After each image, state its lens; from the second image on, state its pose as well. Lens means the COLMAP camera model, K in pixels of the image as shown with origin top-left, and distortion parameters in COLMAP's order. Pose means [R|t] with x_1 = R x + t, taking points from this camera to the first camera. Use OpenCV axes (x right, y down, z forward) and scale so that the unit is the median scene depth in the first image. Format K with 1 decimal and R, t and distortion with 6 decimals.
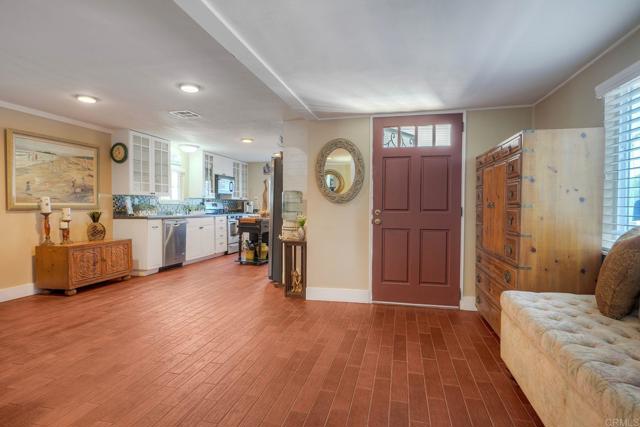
lens RADIAL K [[329.2, 0, 320.0], [0, 329.2, 213.5], [0, 0, 1]] dist [-0.016955, 0.000033]
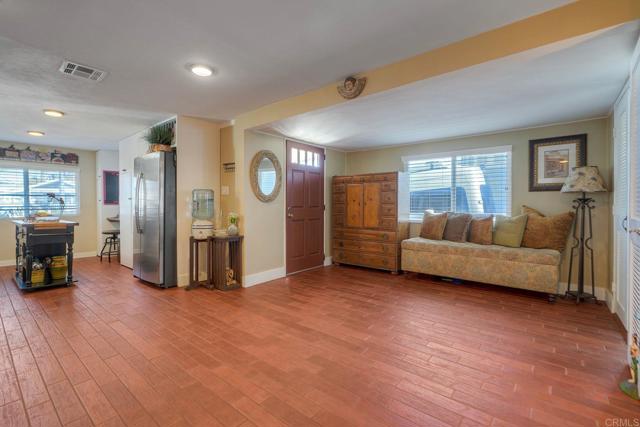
lens RADIAL K [[294.3, 0, 320.5], [0, 294.3, 208.5], [0, 0, 1]] dist [-0.001134, 0.000735]
pose [[0.441284, -0.015339, 0.897236, -0.559539], [0.025456, 0.999666, 0.004570, -0.005382], [-0.897006, 0.020823, 0.441527, 0.213101]]
